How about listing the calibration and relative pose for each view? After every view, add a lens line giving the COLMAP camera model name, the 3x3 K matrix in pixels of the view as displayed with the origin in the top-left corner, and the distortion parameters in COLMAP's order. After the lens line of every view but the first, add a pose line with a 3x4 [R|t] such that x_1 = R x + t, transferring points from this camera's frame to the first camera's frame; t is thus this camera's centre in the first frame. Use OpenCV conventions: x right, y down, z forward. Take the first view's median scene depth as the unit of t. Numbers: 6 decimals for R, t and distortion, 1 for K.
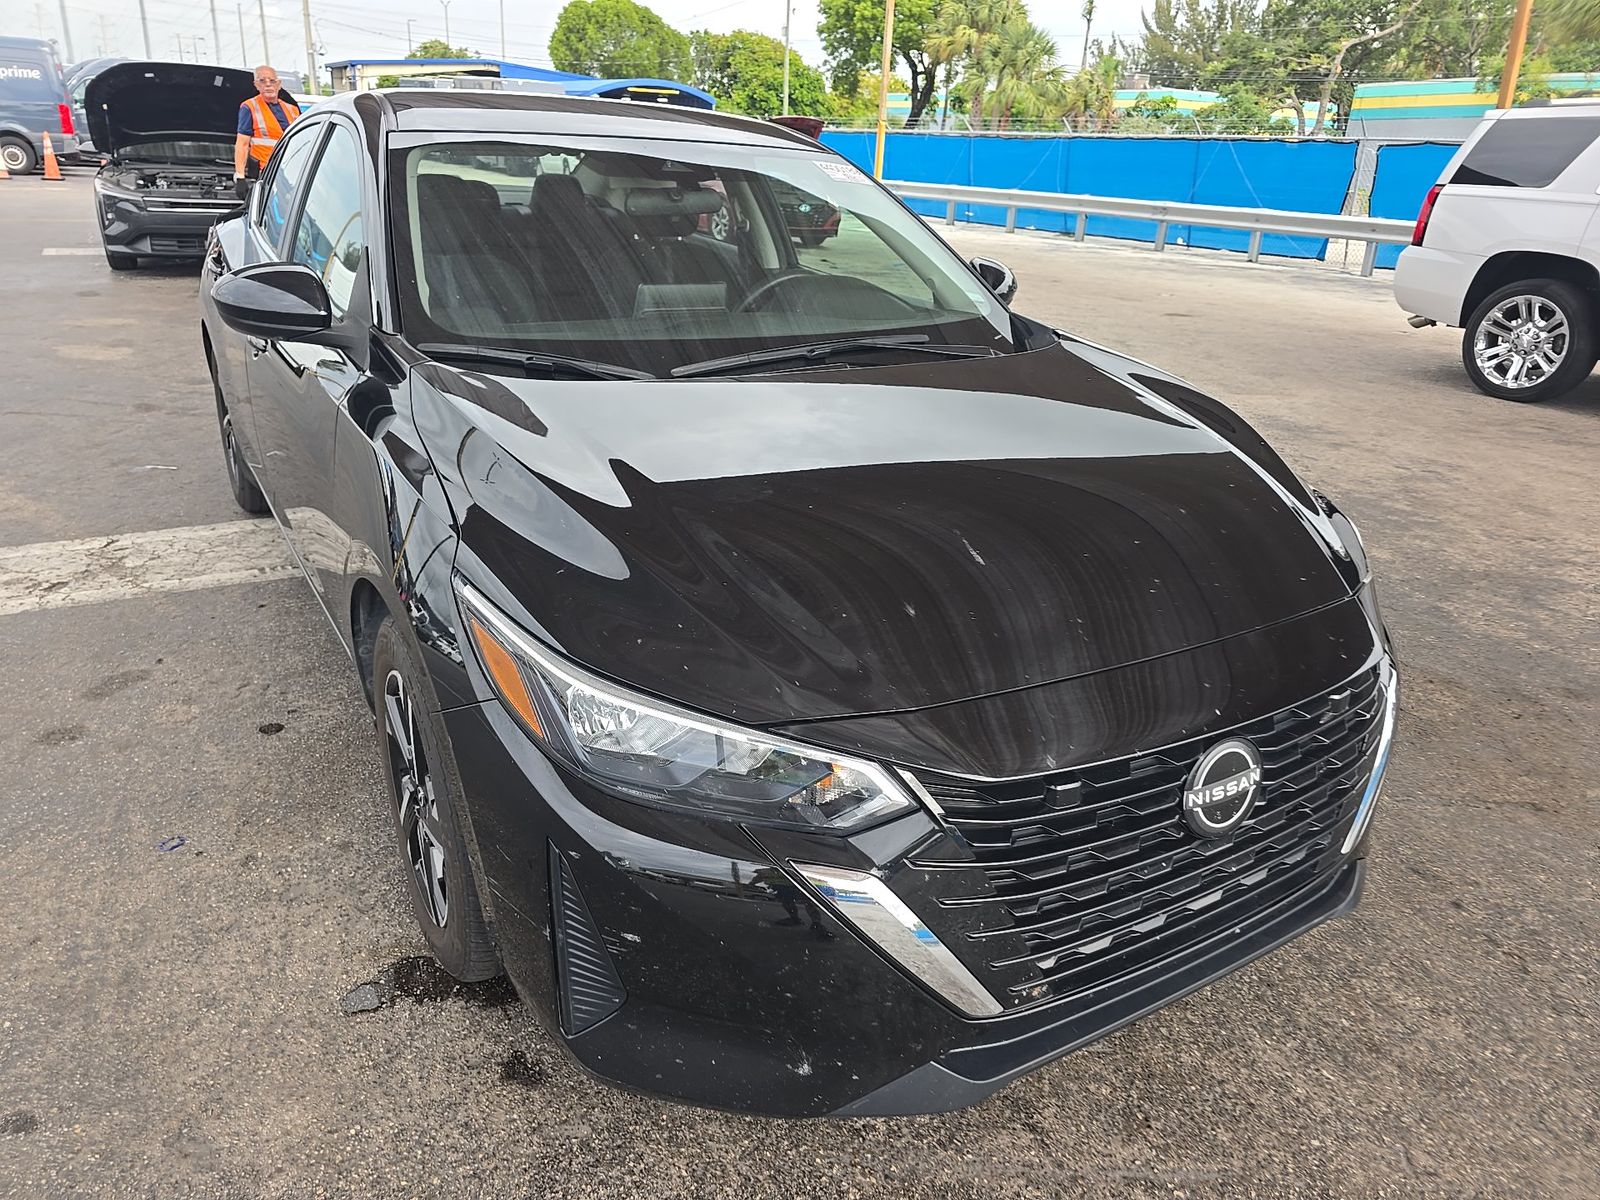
lens RADIAL K [[1059.2, 0, 800.0], [0, 1059.2, 600.0], [0, 0, 1]] dist [0.011938, -0.035817]
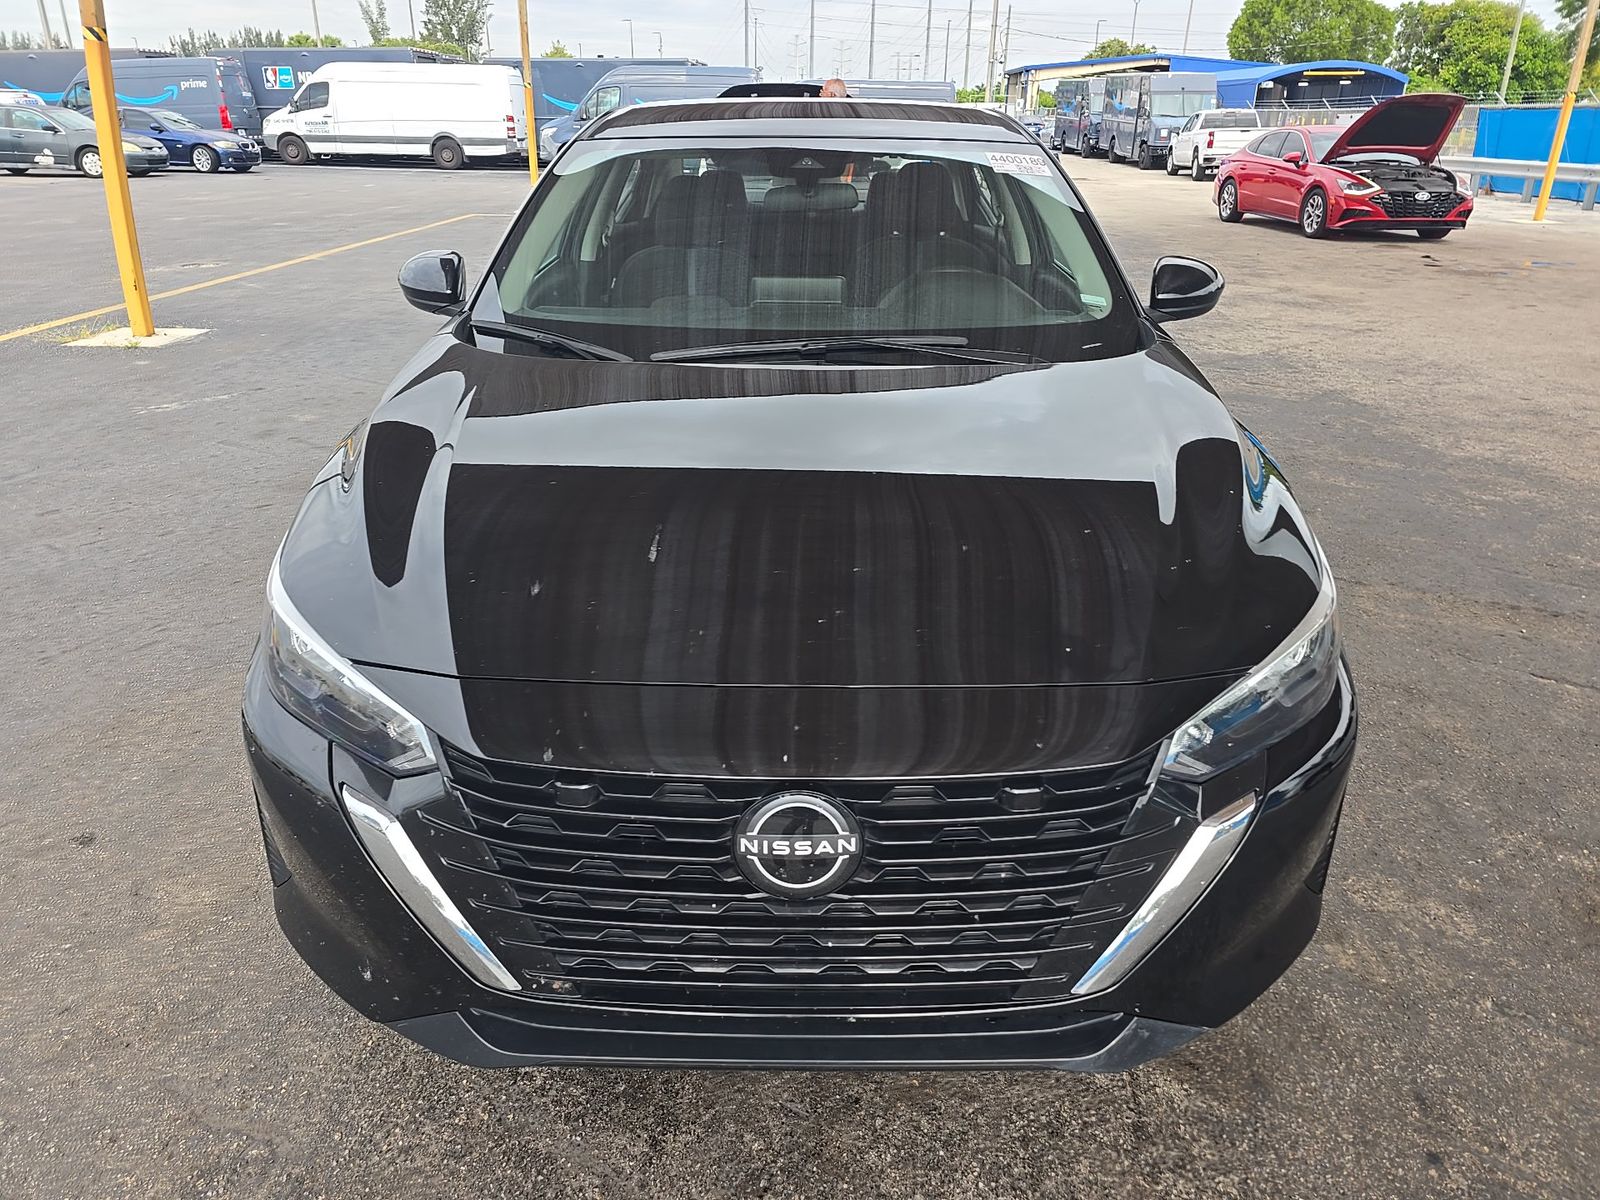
lens RADIAL K [[1059.2, 0, 800.0], [0, 1059.2, 600.0], [0, 0, 1]] dist [0.011938, -0.035817]
pose [[0.849055, 0.161442, -0.503033, 0.796356], [-0.160065, 0.986021, 0.046282, -0.065627], [0.503473, 0.041222, 0.863027, 0.220106]]
